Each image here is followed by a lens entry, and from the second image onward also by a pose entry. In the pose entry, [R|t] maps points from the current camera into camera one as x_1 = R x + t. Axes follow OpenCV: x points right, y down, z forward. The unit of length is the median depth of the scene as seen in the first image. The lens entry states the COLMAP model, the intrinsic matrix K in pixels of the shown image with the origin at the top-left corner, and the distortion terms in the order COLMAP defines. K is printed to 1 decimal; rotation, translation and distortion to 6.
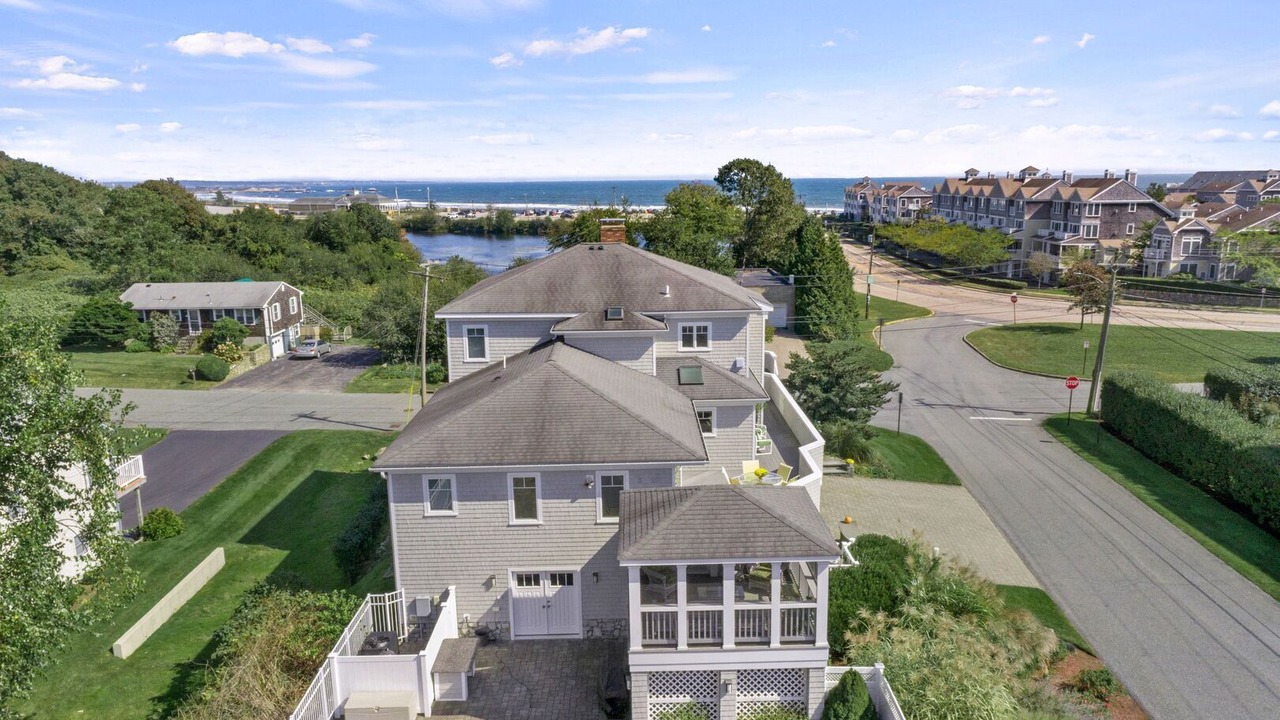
lens RADIAL K [[865.8, 0, 640.0], [0, 865.8, 360.0], [0, 0, 1]] dist [0.003570, 0.005453]
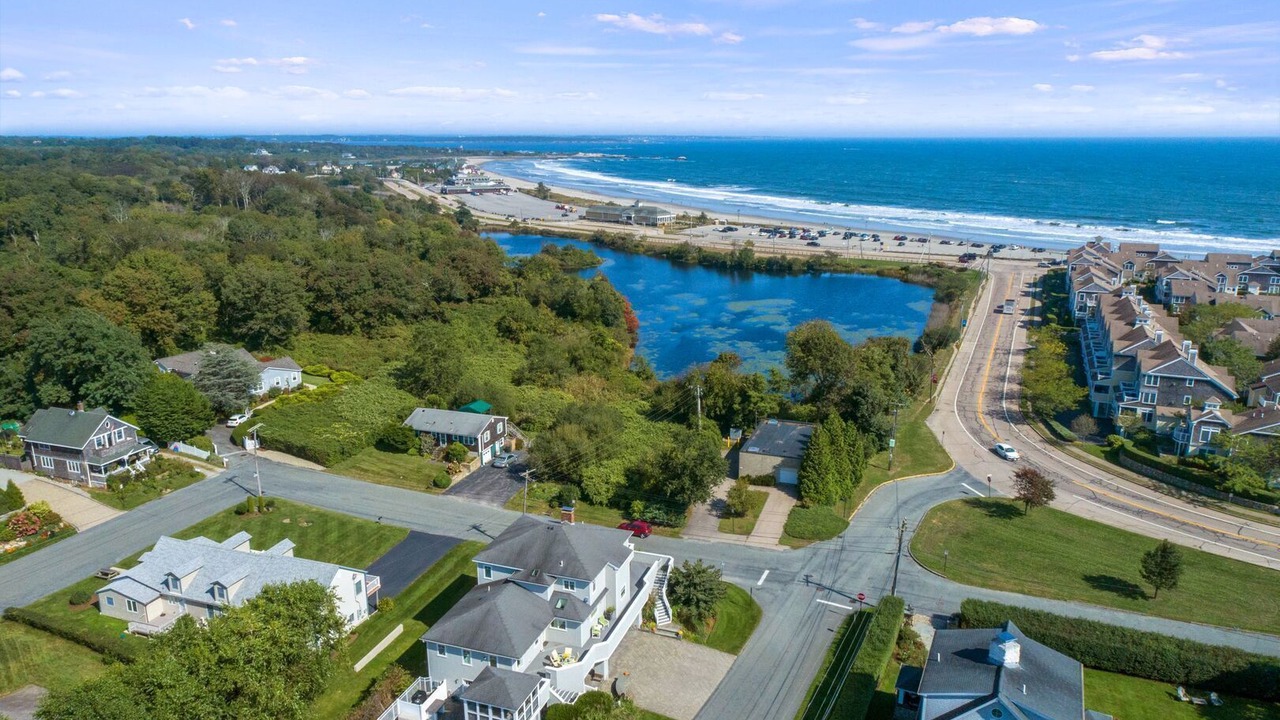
lens RADIAL K [[865.8, 0, 640.0], [0, 865.8, 360.0], [0, 0, 1]] dist [0.003570, 0.005453]
pose [[0.937846, 0.096683, -0.333312, 0.415135], [-0.079426, 0.994716, 0.065051, -0.344570], [0.337840, -0.034534, 0.940570, -0.487667]]
